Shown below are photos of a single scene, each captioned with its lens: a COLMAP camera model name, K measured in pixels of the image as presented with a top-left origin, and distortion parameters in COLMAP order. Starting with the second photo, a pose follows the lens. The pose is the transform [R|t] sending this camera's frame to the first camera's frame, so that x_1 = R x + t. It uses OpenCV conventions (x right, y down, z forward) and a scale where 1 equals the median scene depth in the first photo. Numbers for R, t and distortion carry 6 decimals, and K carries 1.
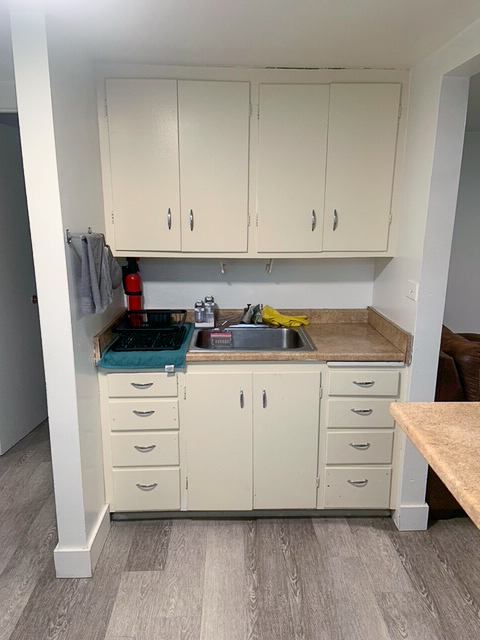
lens RADIAL K [[476.9, 0, 240.0], [0, 476.9, 320.0], [0, 0, 1]] dist [0.094956, -0.147536]
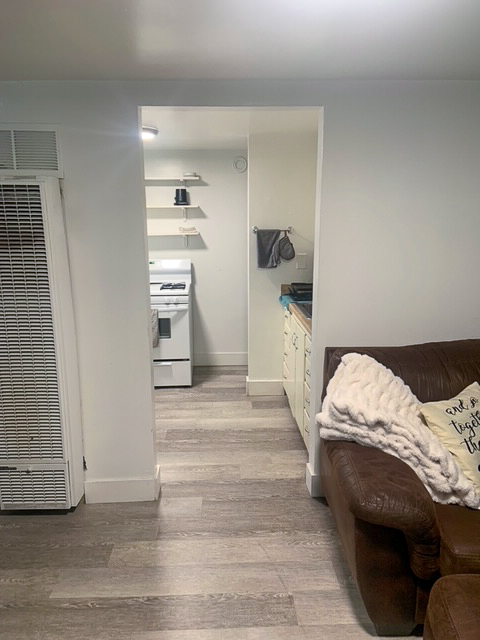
lens RADIAL K [[476.9, 0, 240.0], [0, 476.9, 320.0], [0, 0, 1]] dist [0.094956, -0.147536]
pose [[0.013345, 0.203823, -0.978917, 1.602703], [-0.225714, 0.954349, 0.195630, -0.167413], [0.974102, 0.218345, 0.058741, 0.772816]]
